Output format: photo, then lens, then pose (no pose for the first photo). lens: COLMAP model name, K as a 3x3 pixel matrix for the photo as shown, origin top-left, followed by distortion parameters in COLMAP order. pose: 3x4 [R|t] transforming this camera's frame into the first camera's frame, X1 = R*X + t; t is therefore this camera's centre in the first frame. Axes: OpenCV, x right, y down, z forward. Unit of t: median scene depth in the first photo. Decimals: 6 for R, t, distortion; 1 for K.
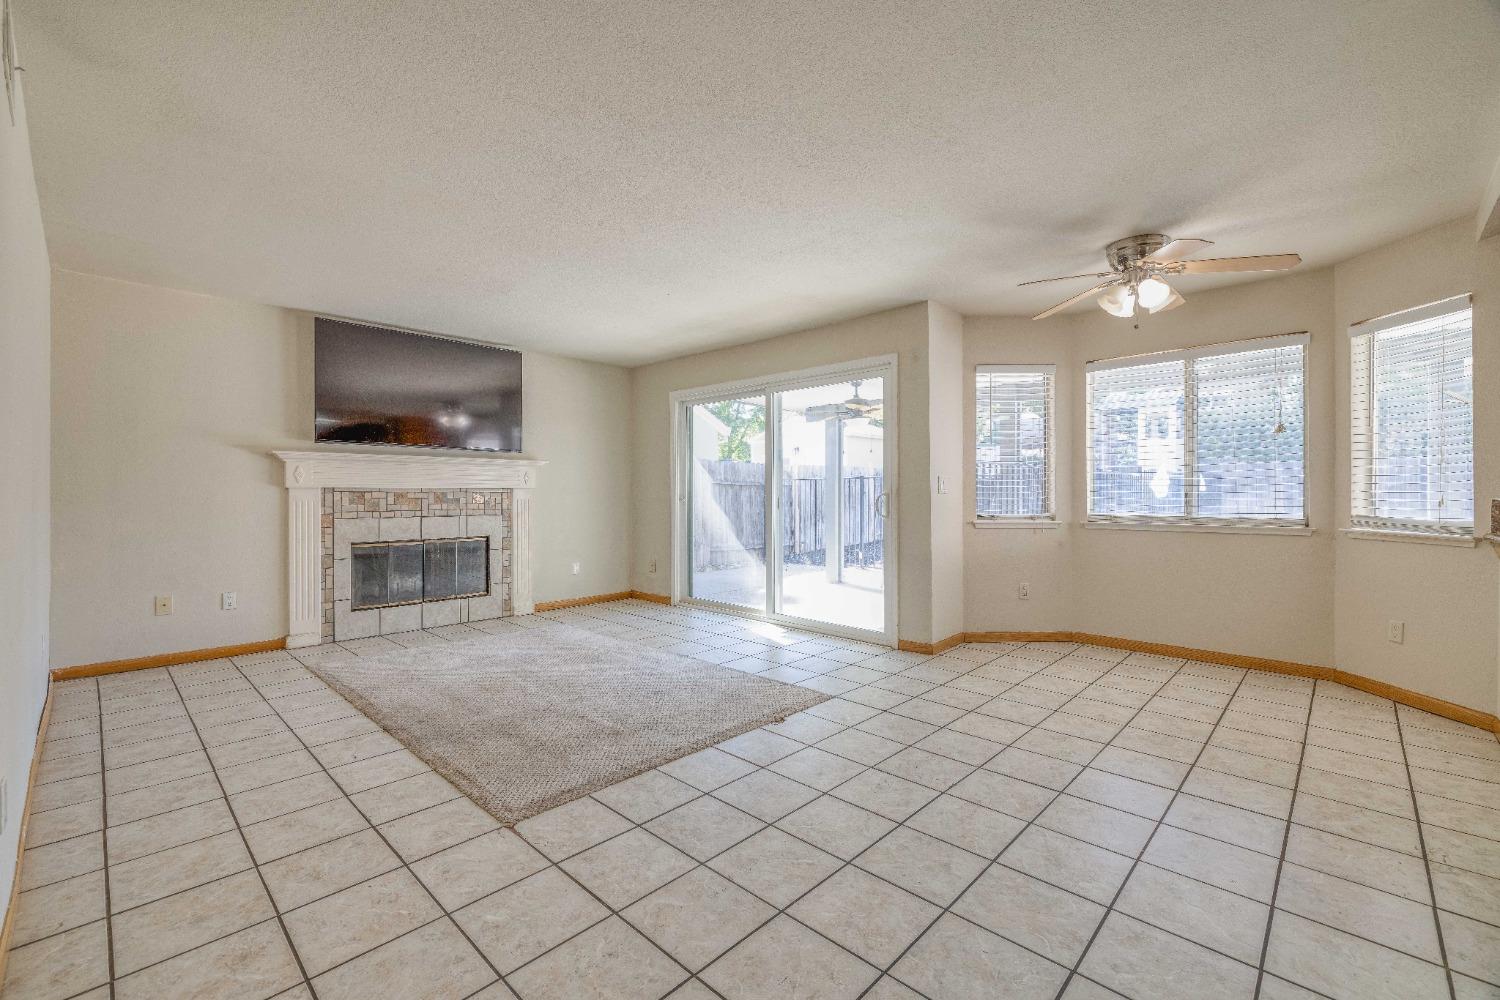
lens RADIAL K [[635.1, 0, 734.9], [0, 635.1, 495.8], [0, 0, 1]] dist [-0.000501, 0.000987]
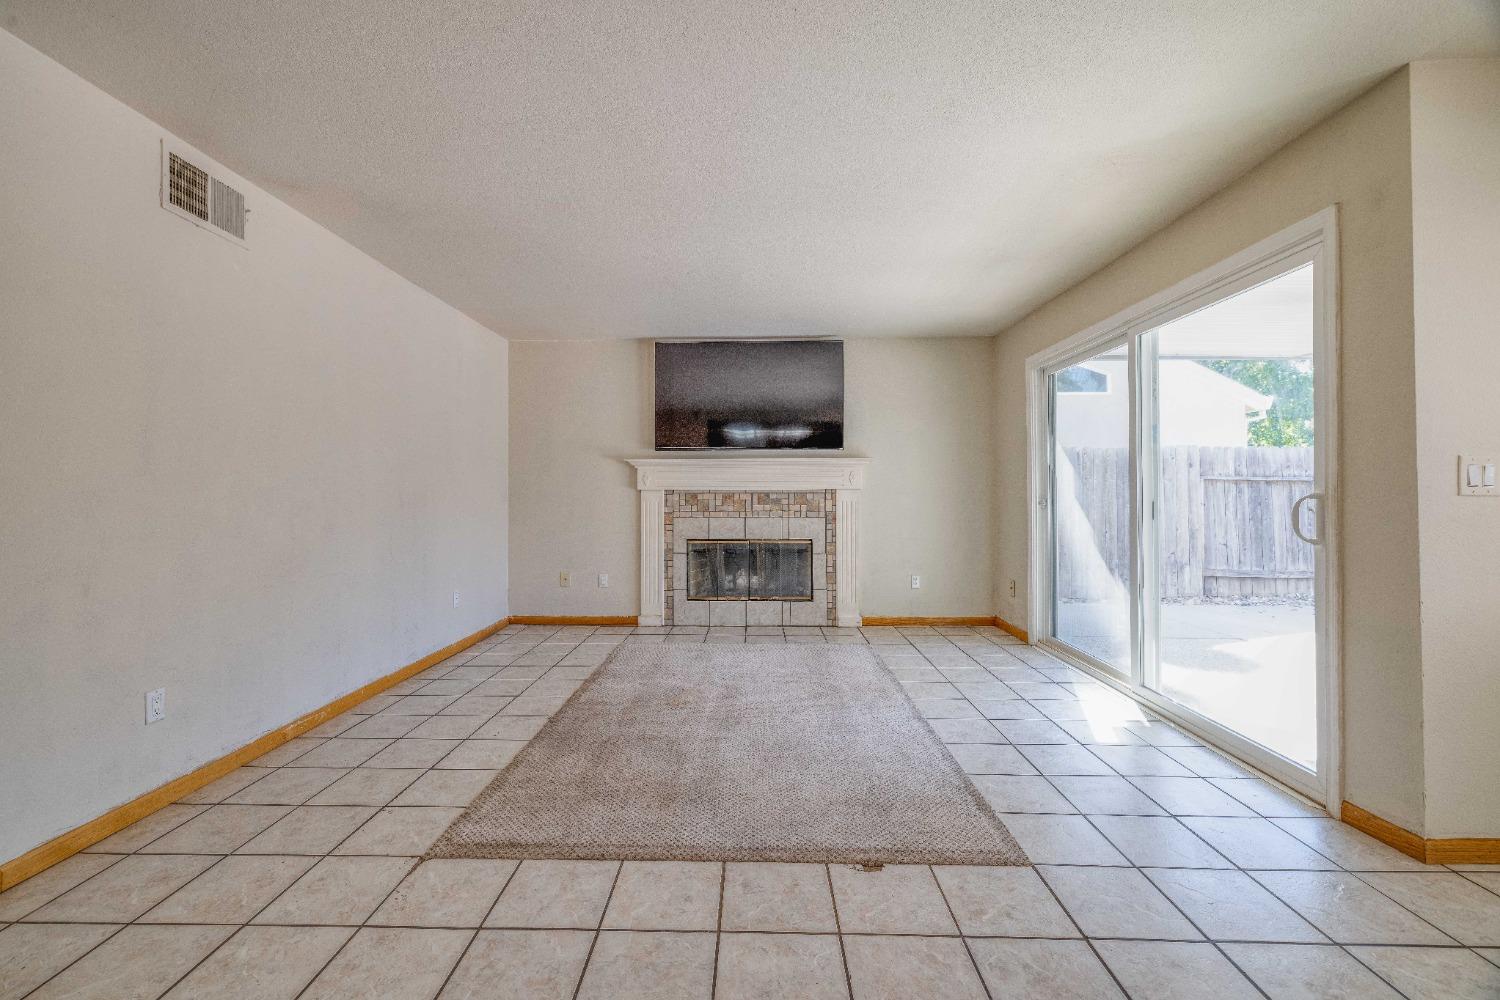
lens RADIAL K [[635.1, 0, 738.8], [0, 635.1, 495.1], [0, 0, 1]] dist [-0.000501, 0.000987]
pose [[0.679564, 0.000515, -0.733616, 0.276973], [-0.001099, 0.999999, -0.000315, -0.002929], [0.733615, 0.001020, 0.679564, 0.311996]]
